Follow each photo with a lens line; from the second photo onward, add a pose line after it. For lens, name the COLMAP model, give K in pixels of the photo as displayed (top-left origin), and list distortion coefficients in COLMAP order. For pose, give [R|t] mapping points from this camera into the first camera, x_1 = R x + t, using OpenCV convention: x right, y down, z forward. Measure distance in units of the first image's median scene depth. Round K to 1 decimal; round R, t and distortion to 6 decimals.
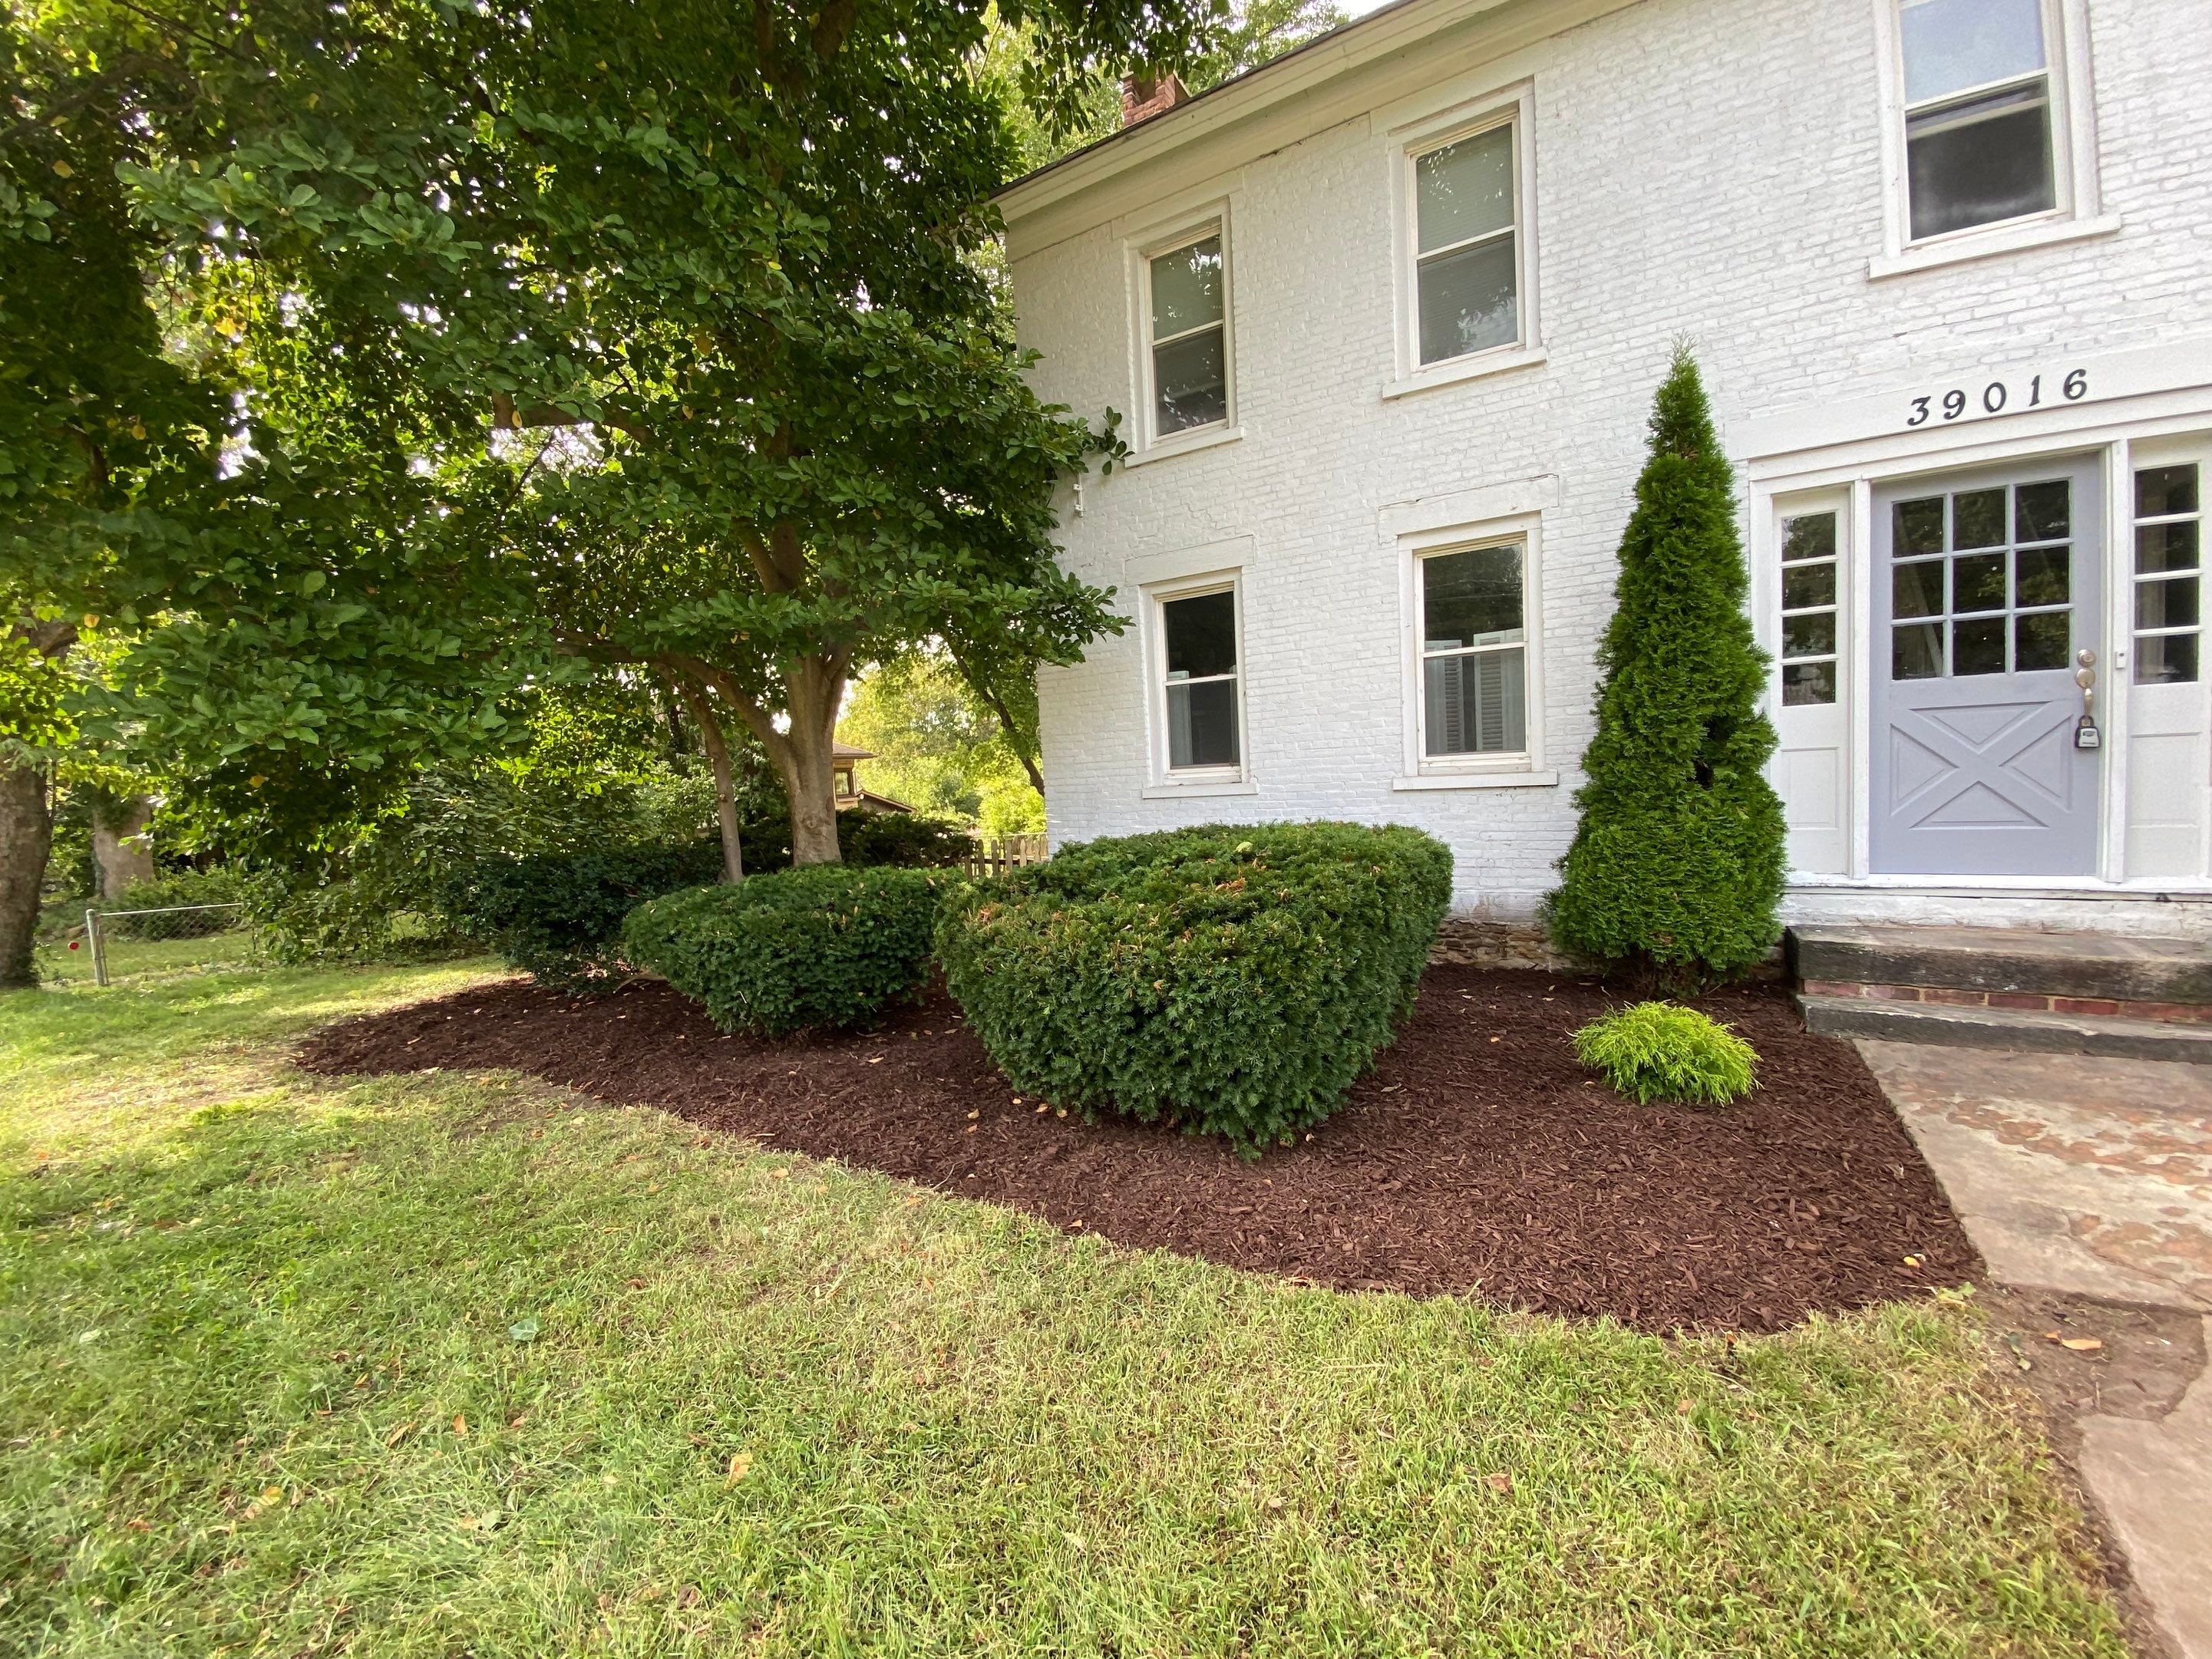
lens RADIAL K [[879.8, 0, 1116.1], [0, 879.8, 838.0], [0, 0, 1]] dist [0.037377, -0.027063]
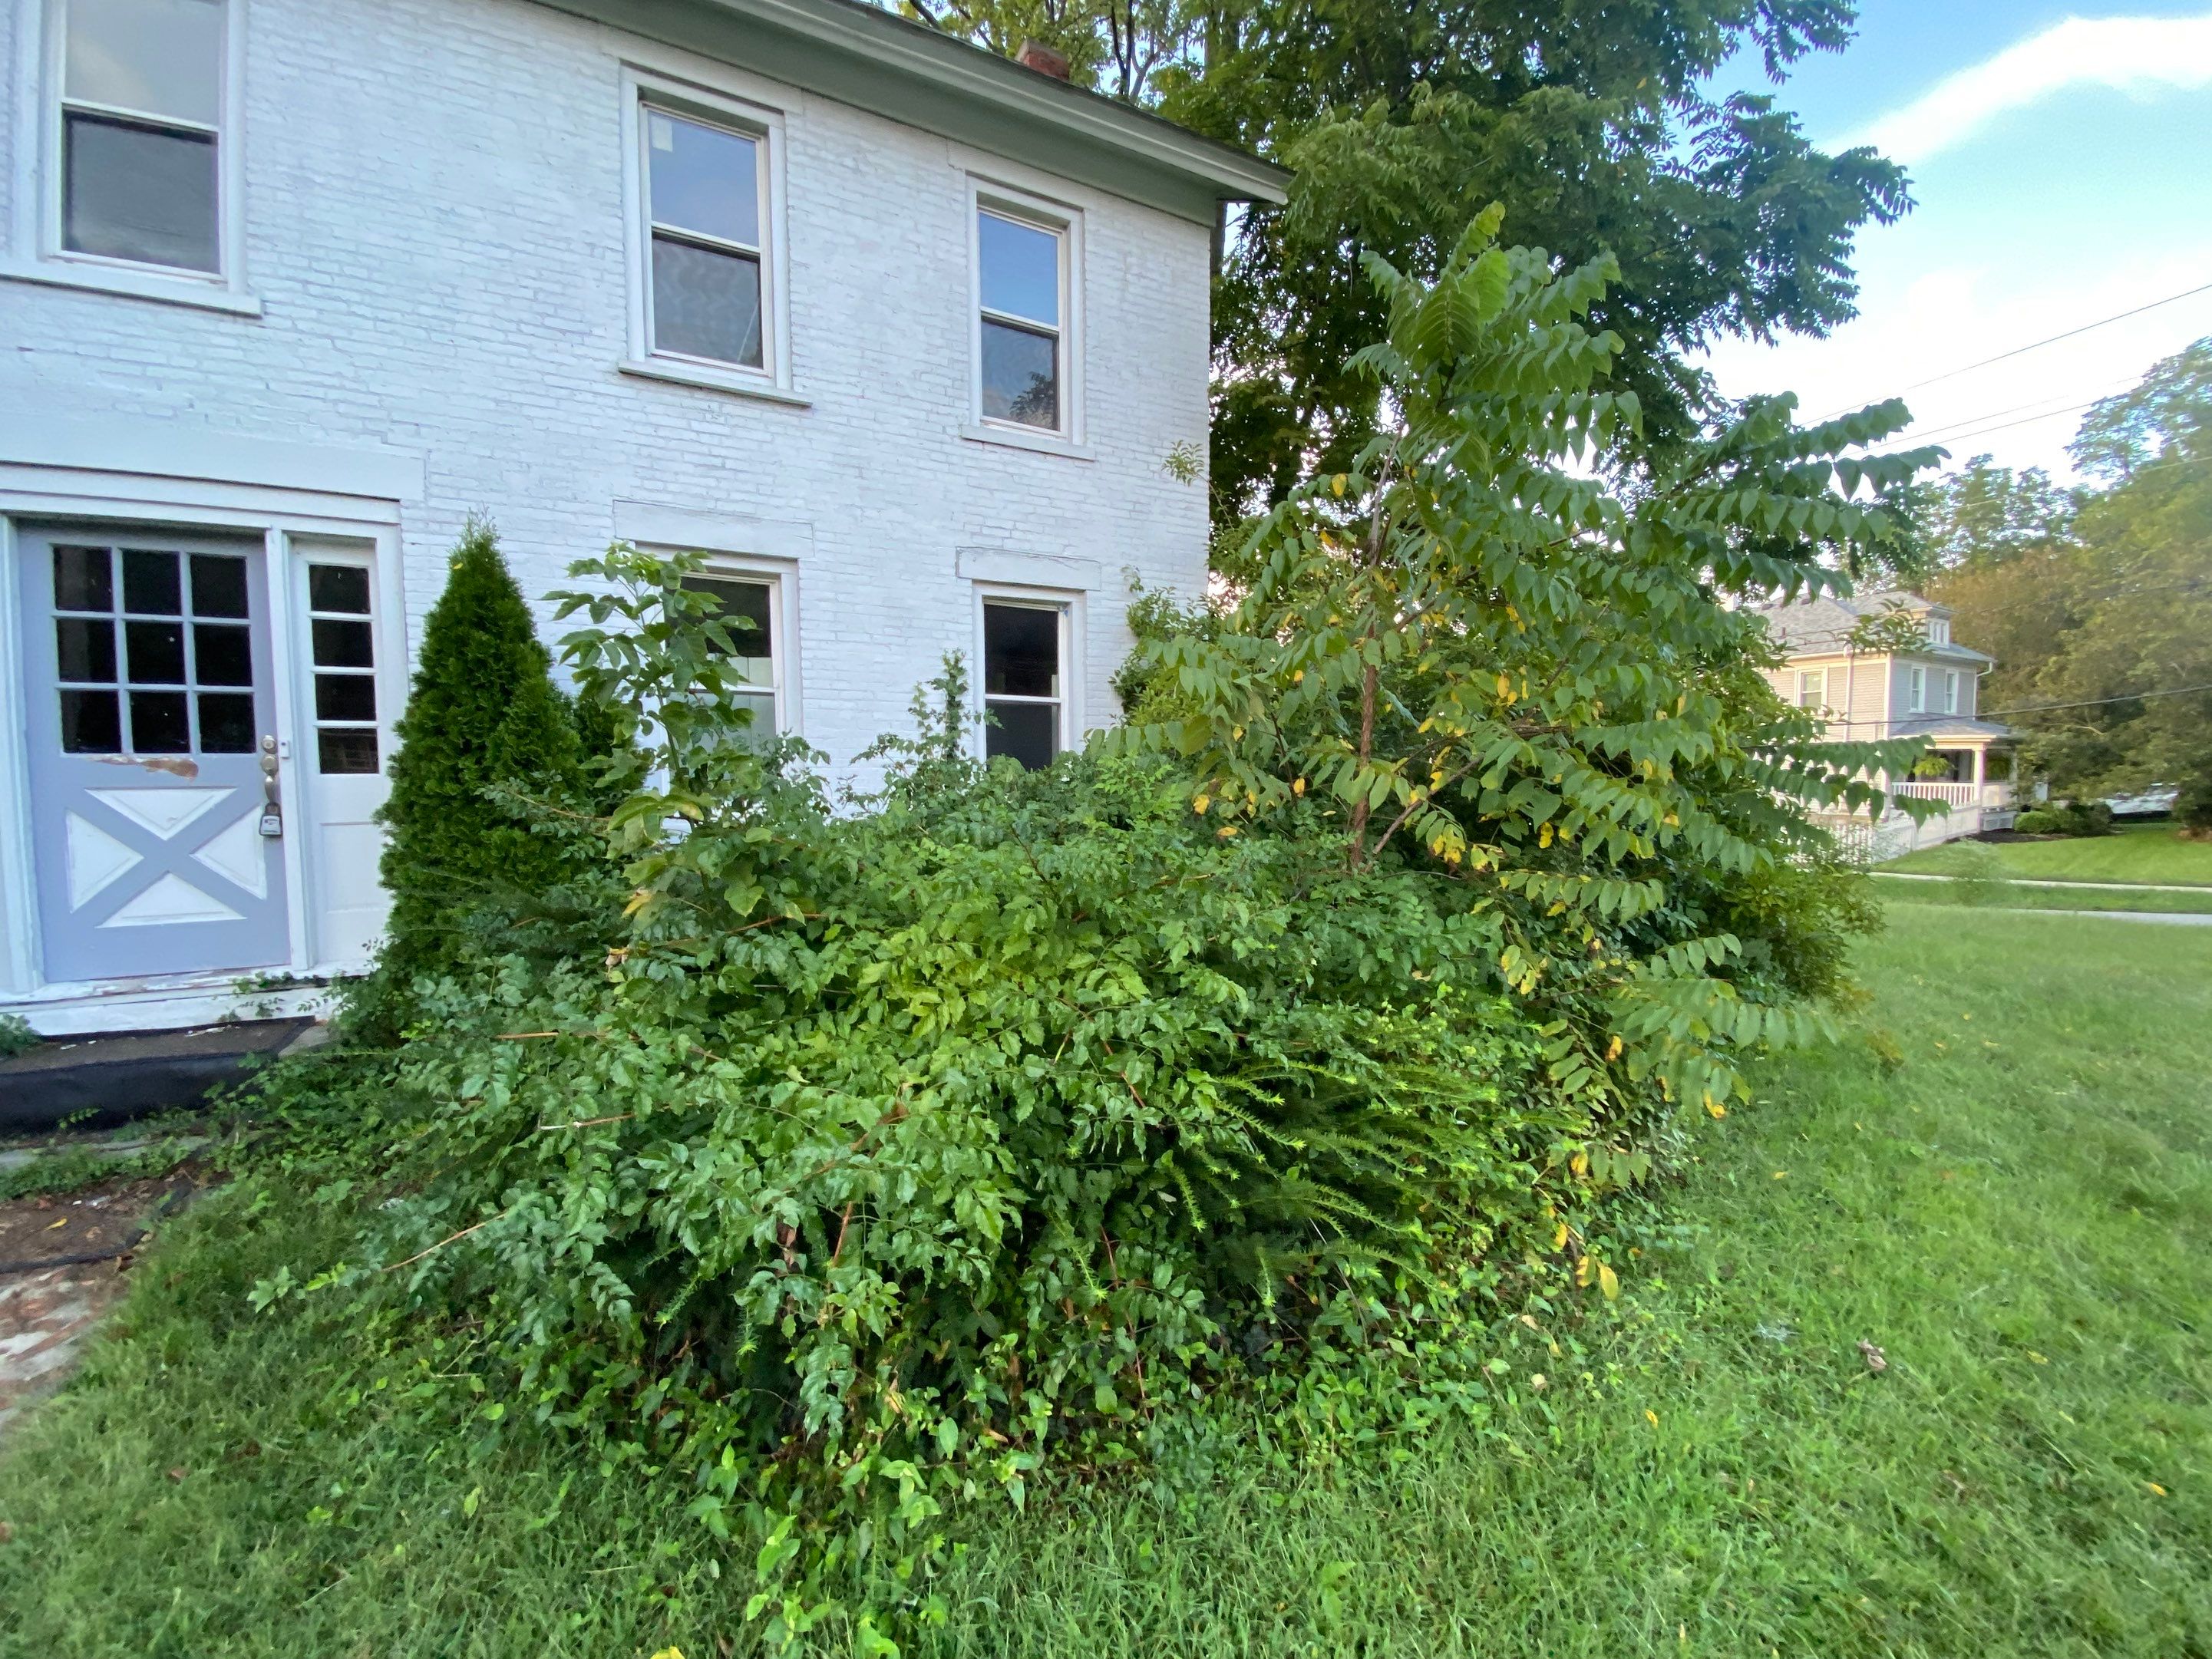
lens RADIAL K [[932.2, 0, 1101.2], [0, 932.2, 844.9], [0, 0, 1]] dist [-0.000947, -0.013716]
pose [[0.484794, -0.016672, 0.874469, 0.607802], [0.043561, 0.999038, -0.005102, -0.043233], [-0.873543, 0.040566, 0.485054, -0.284138]]
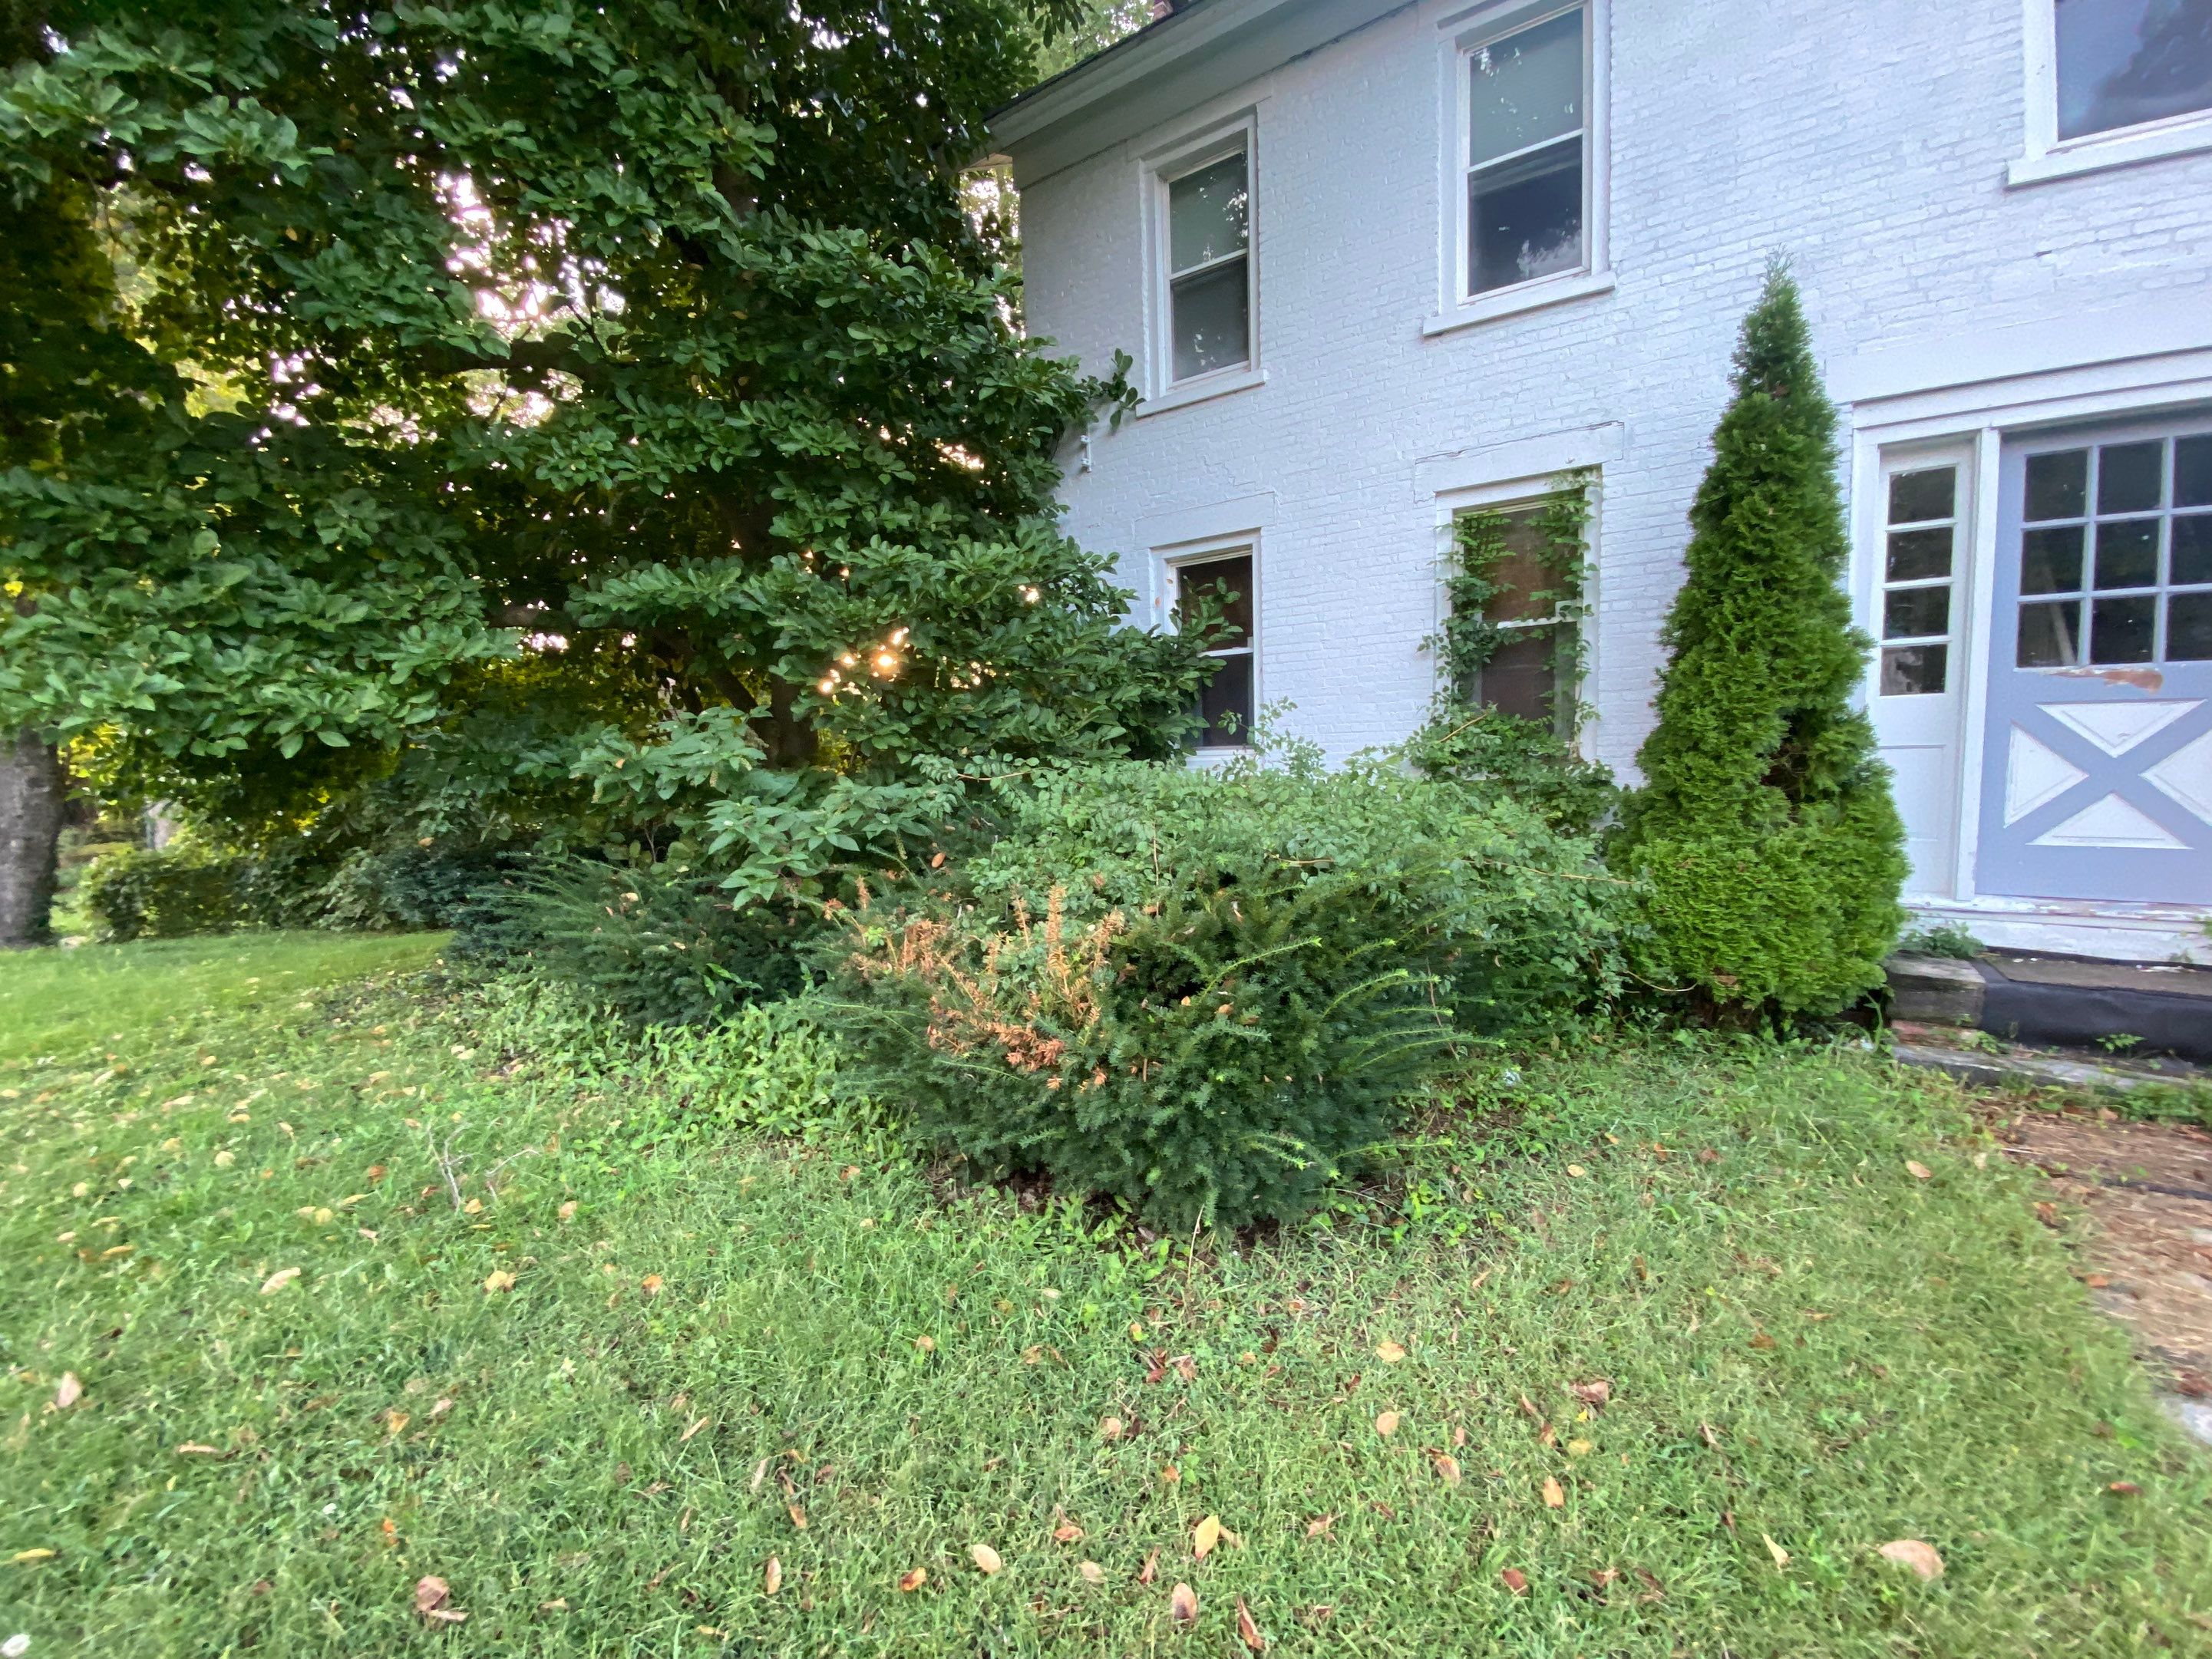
lens RADIAL K [[880.1, 0, 1108.5], [0, 880.1, 841.9], [0, 0, 1]] dist [0.022460, -0.018514]
pose [[0.998193, 0.023492, -0.055300, 0.062473], [-0.021172, 0.998886, 0.042180, -0.029510], [0.056229, -0.040933, 0.997578, 0.108879]]
